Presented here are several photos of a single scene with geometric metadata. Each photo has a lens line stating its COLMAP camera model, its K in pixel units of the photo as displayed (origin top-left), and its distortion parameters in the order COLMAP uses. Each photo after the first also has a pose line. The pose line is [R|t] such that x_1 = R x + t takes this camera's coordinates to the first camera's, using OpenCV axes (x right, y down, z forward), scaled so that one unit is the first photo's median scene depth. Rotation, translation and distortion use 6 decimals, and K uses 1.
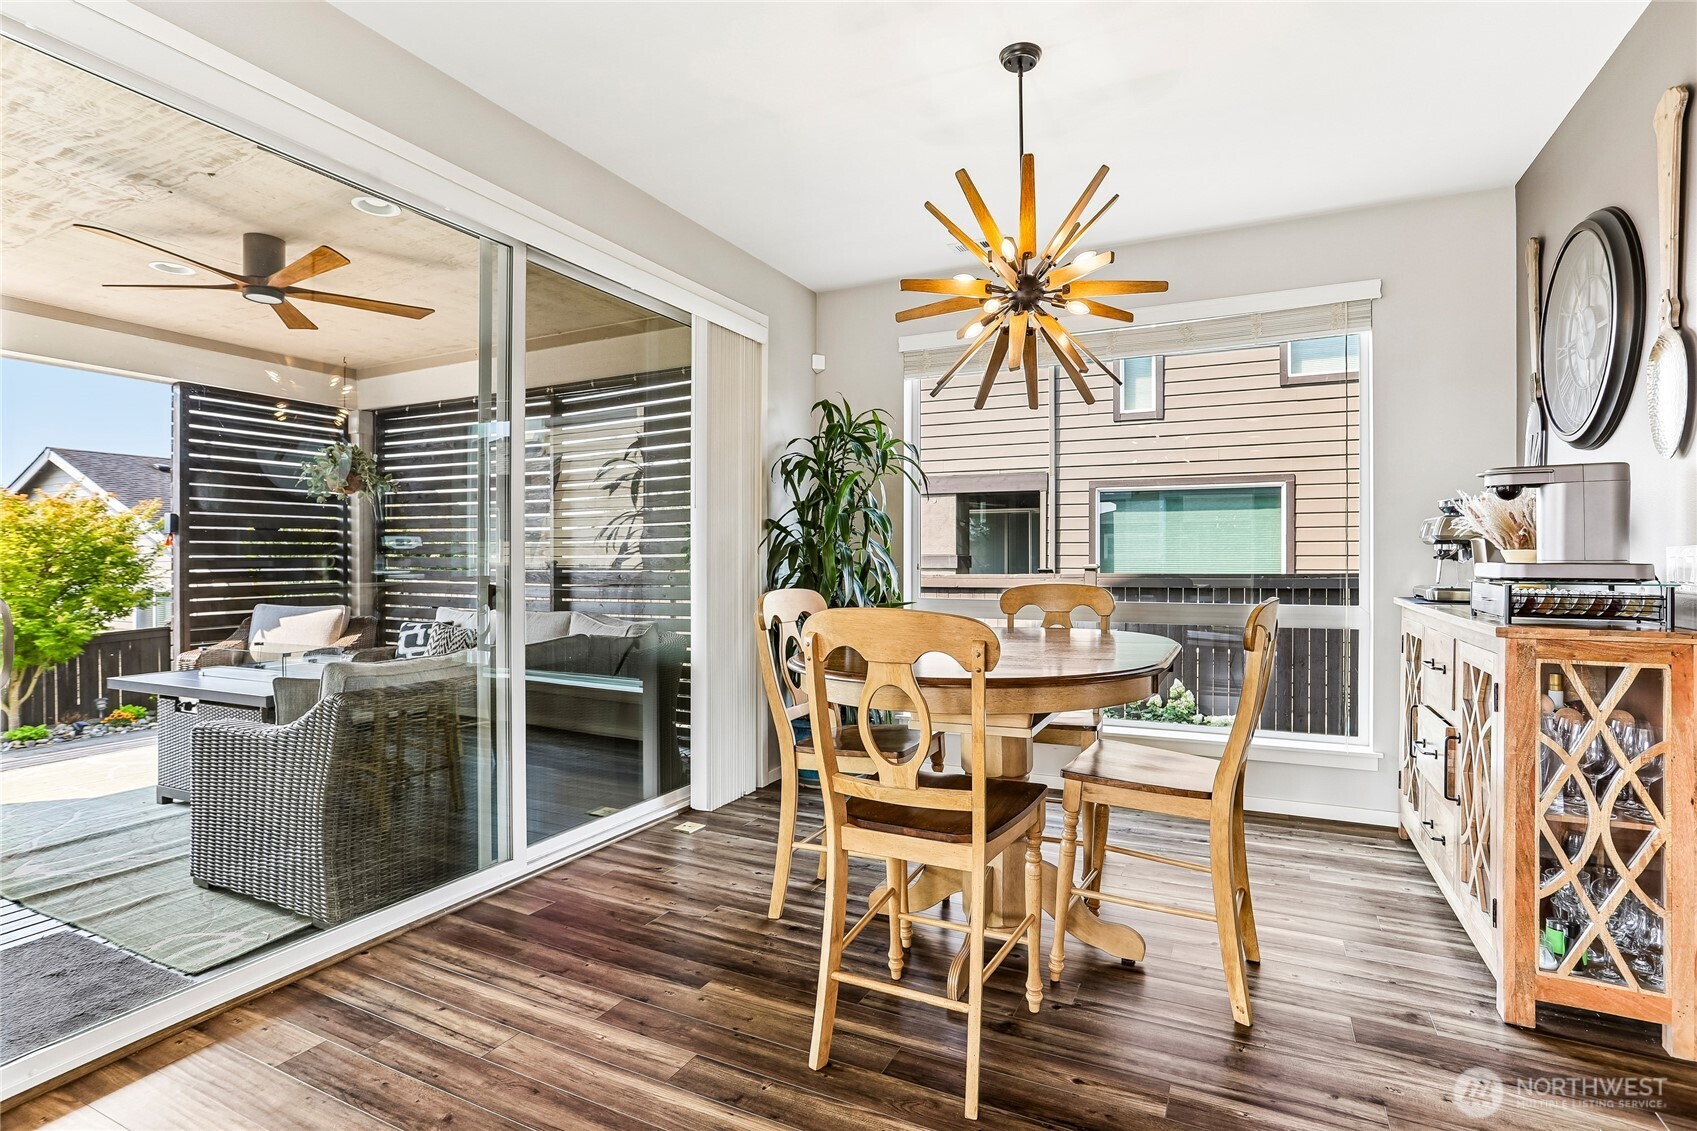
lens RADIAL K [[840.6, 0, 851.2], [0, 840.6, 557.6], [0, 0, 1]] dist [-0.044998, 0.028067]
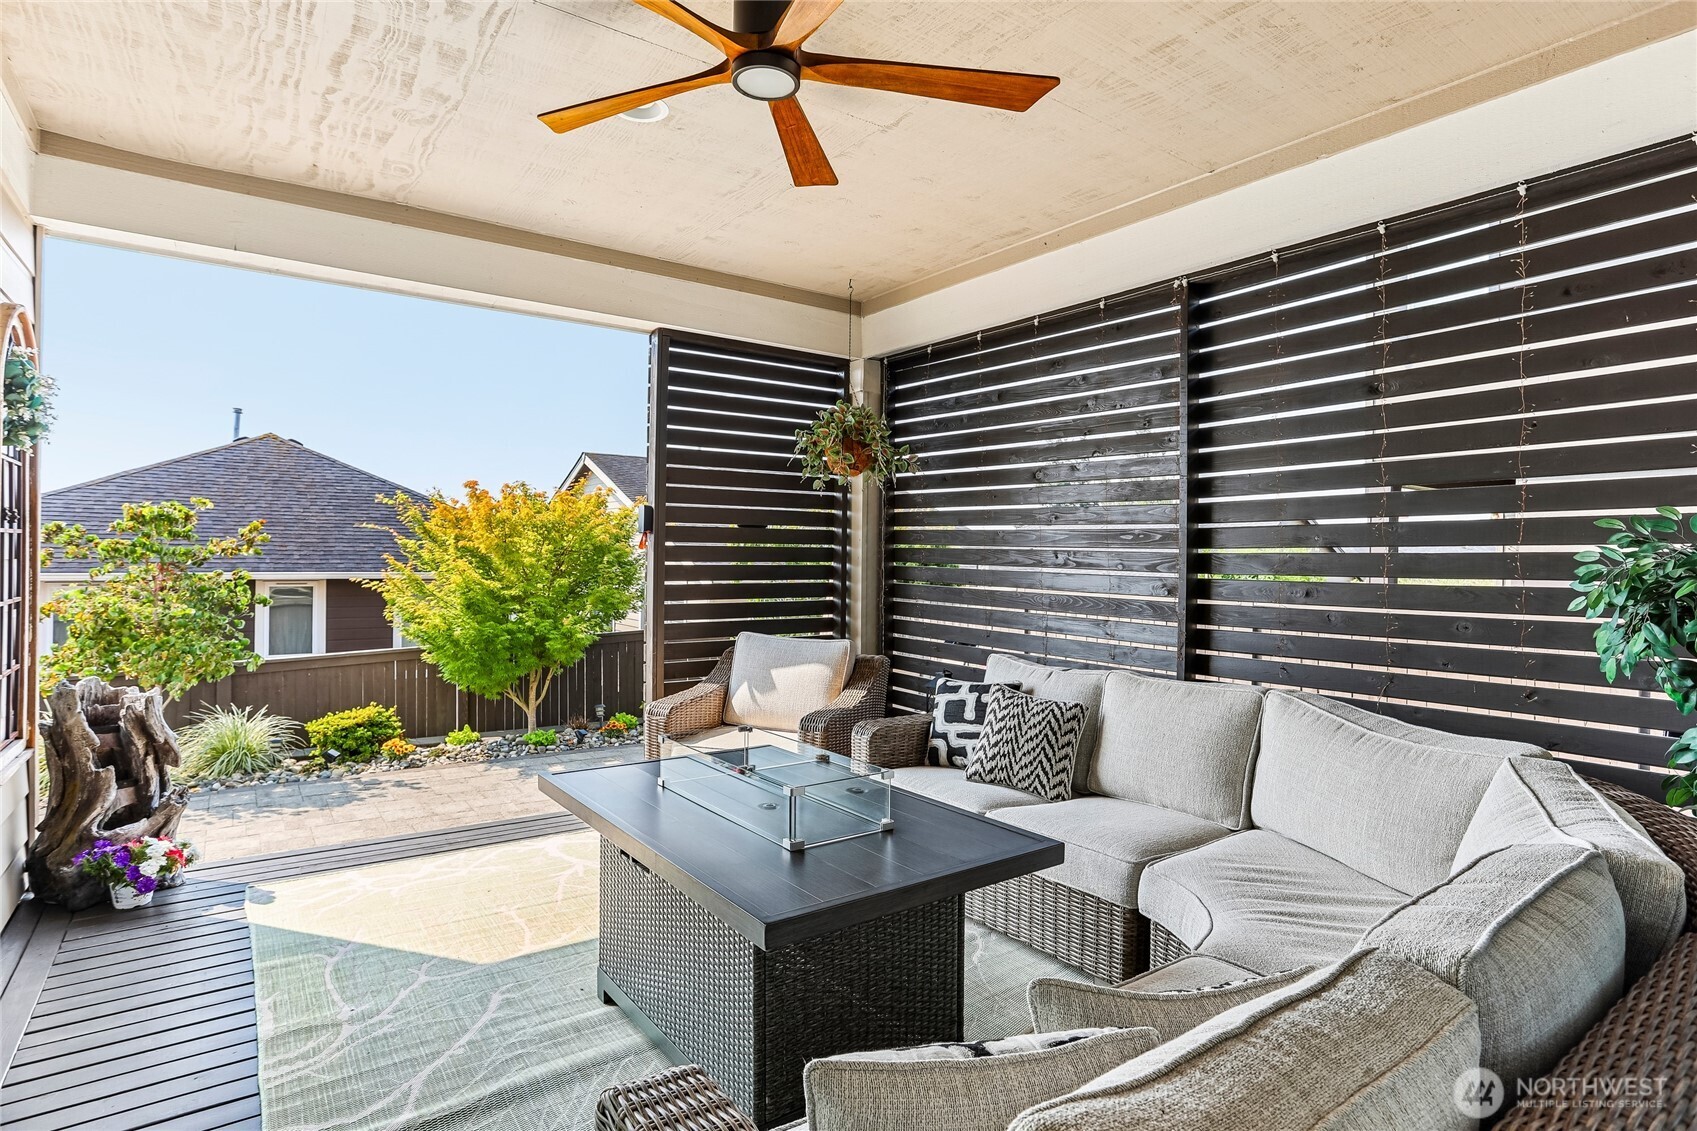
lens RADIAL K [[883.1, 0, 878.4], [0, 883.1, 549.9], [0, 0, 1]] dist [-0.019944, 0.000106]
pose [[0.894731, 0.011492, -0.446458, -0.273494], [-0.014459, 0.999890, -0.003238, -0.013413], [0.446371, 0.009353, 0.894799, 0.372646]]
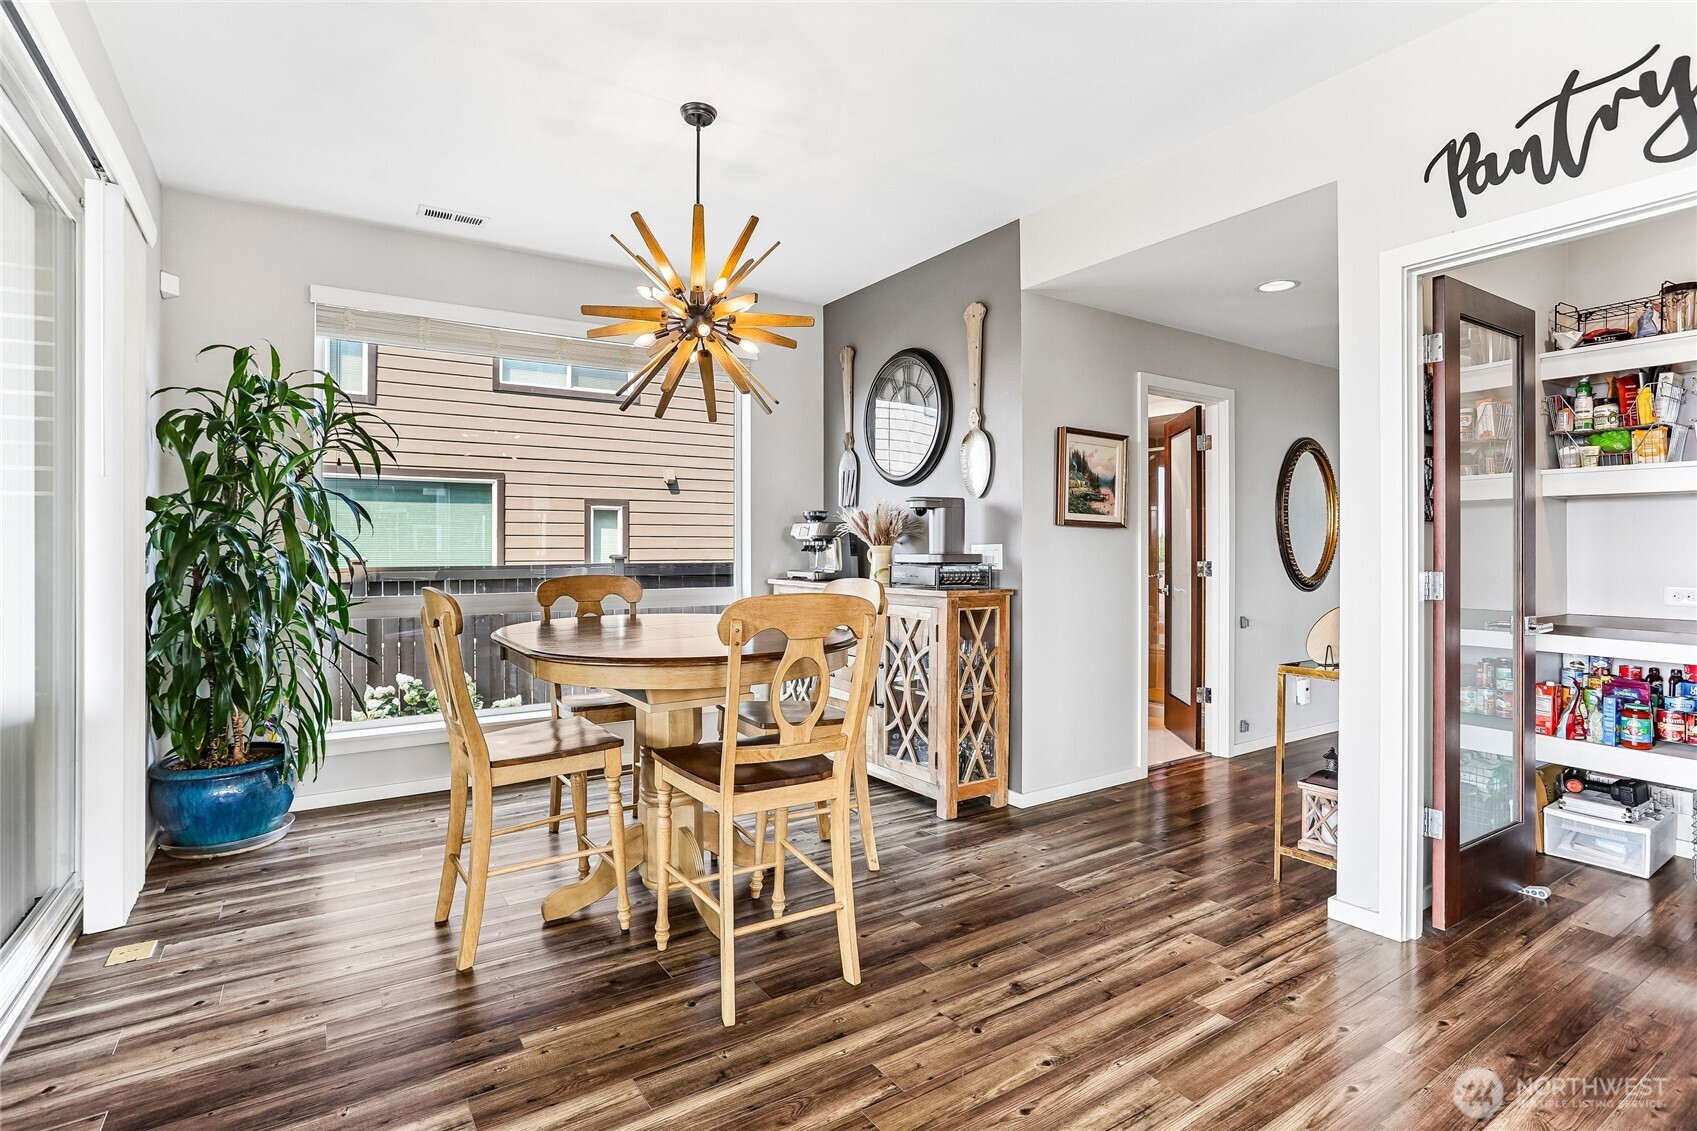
lens RADIAL K [[840.6, 0, 840.8], [0, 840.6, 547.2], [0, 0, 1]] dist [-0.044998, 0.028067]
pose [[0.507789, 0.003763, 0.861473, -0.295854], [-0.001216, 0.999993, -0.003651, -0.000414], [-0.861480, 0.000807, 0.507790, 0.107507]]
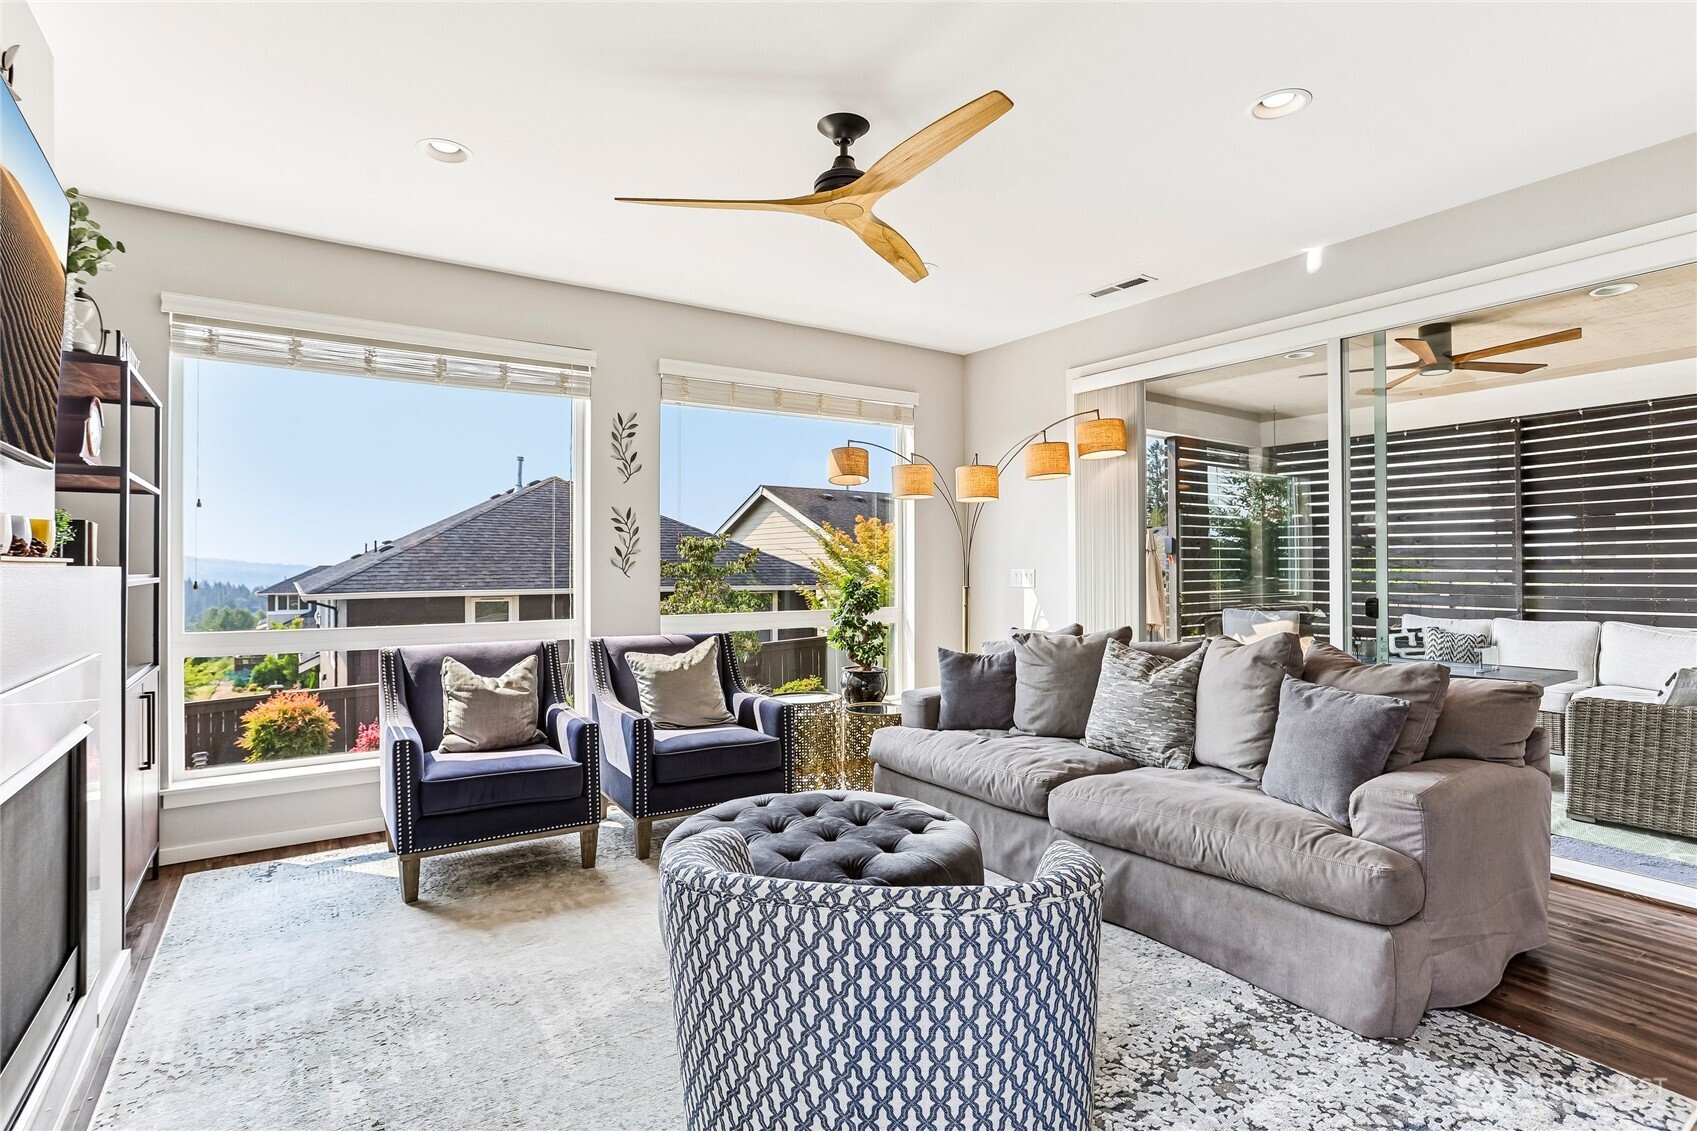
lens RADIAL K [[840.6, 0, 841.5], [0, 840.6, 564.2], [0, 0, 1]] dist [-0.044998, 0.028067]
pose [[0.872619, -0.002372, -0.488396, -0.602985], [0.001840, 0.999997, -0.001569, -0.009596], [0.488398, 0.000471, 0.872621, -0.384728]]
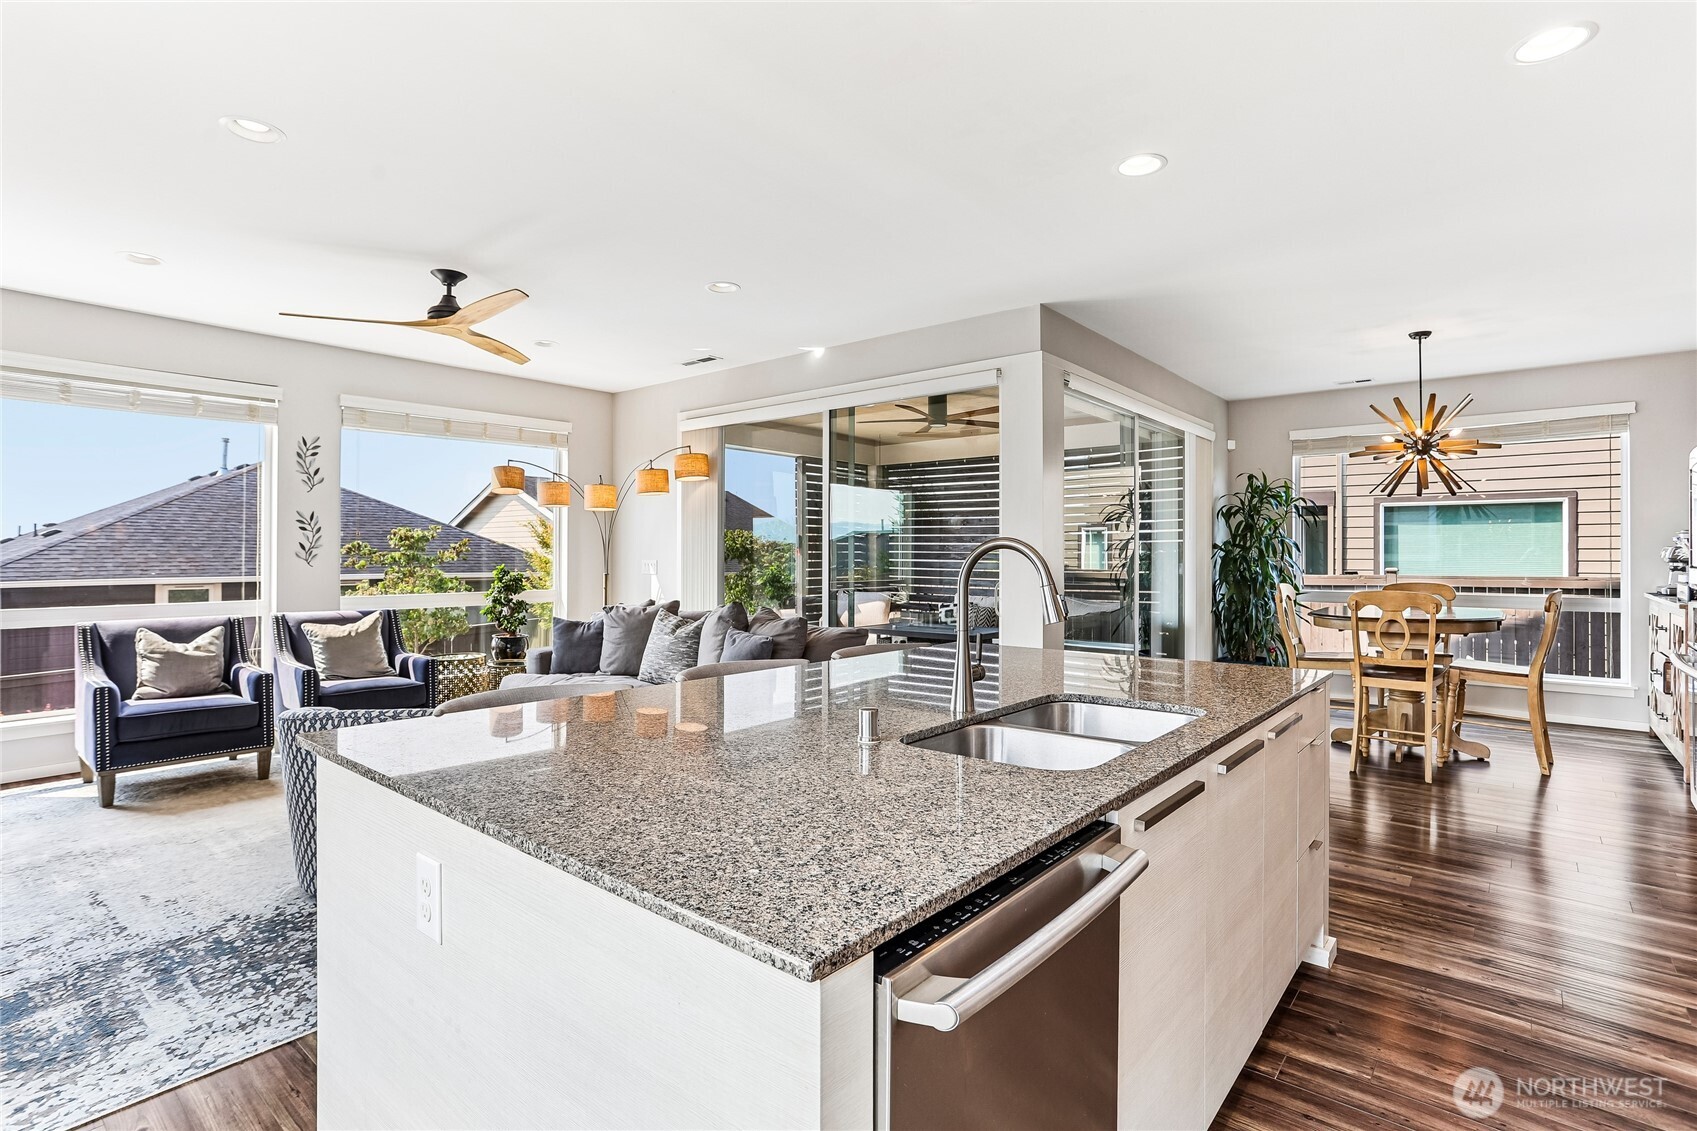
lens RADIAL K [[840.6, 0, 846.9], [0, 840.6, 547.3], [0, 0, 1]] dist [-0.044998, 0.028067]
pose [[0.972062, 0.001526, -0.234719, -0.313249], [-0.003191, 0.999972, -0.006715, -0.017031], [0.234702, 0.007277, 0.972040, -0.602585]]
